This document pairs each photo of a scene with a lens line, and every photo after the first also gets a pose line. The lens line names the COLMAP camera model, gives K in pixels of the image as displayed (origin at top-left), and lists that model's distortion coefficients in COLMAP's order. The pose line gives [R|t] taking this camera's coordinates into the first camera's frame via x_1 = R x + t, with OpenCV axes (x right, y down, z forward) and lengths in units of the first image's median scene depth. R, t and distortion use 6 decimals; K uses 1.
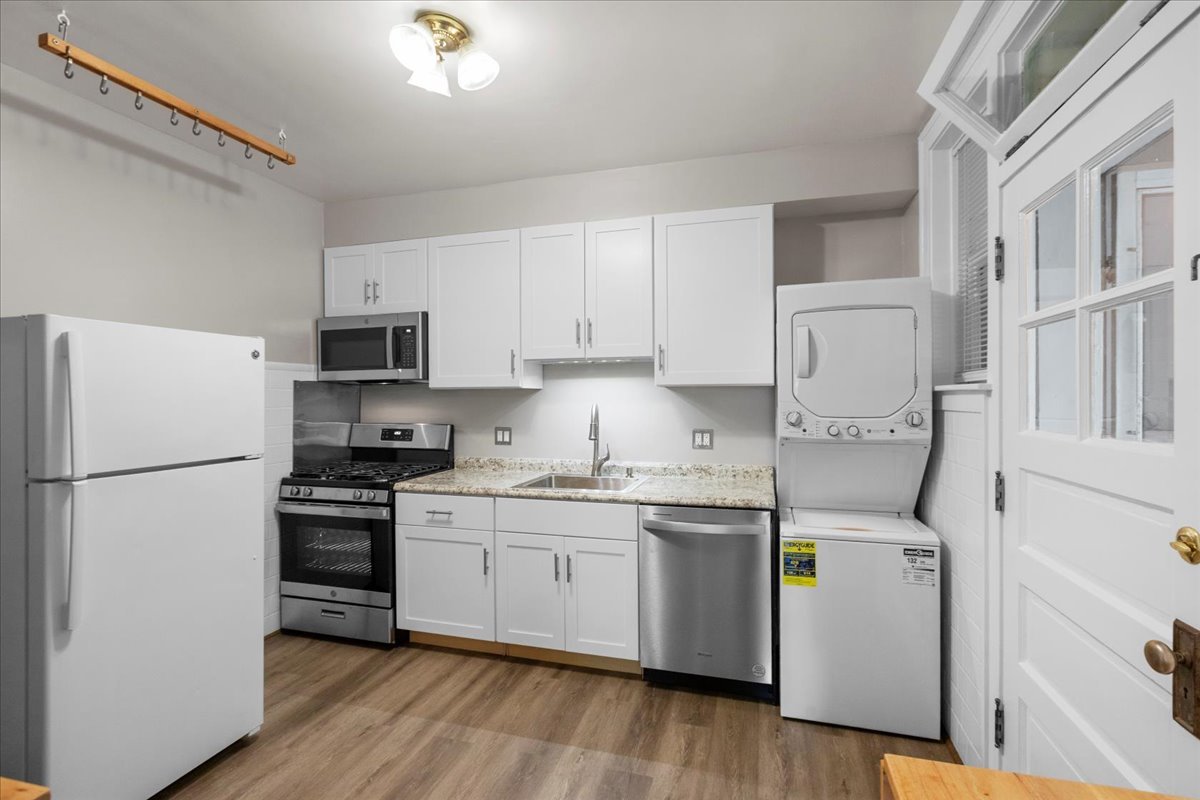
lens RADIAL K [[539.1, 0, 608.6], [0, 539.1, 387.5], [0, 0, 1]] dist [-0.005048, -0.000977]
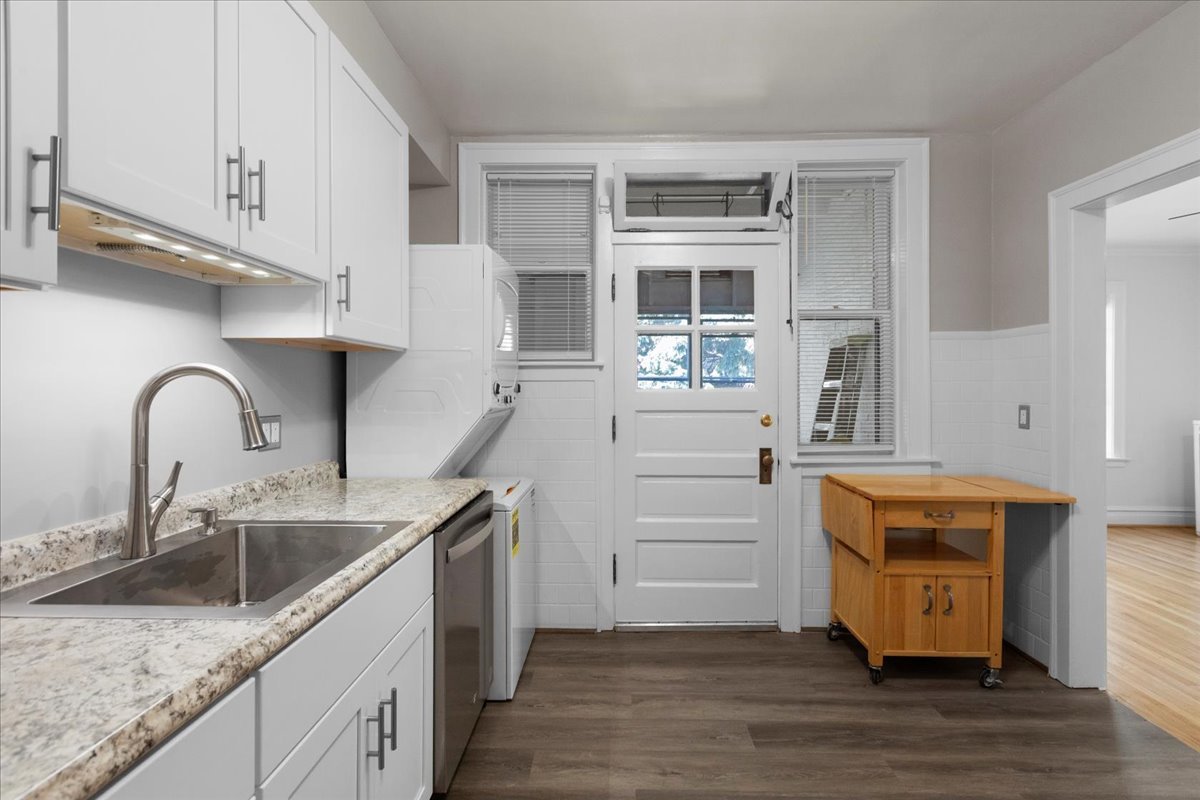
lens RADIAL K [[539.1, 0, 608.6], [0, 539.1, 387.5], [0, 0, 1]] dist [-0.005048, -0.000977]
pose [[-0.262305, 0.008897, 0.964944, -0.531415], [-0.011267, 0.999861, -0.012282, 0.057387], [-0.964919, -0.014093, -0.262168, 0.899332]]
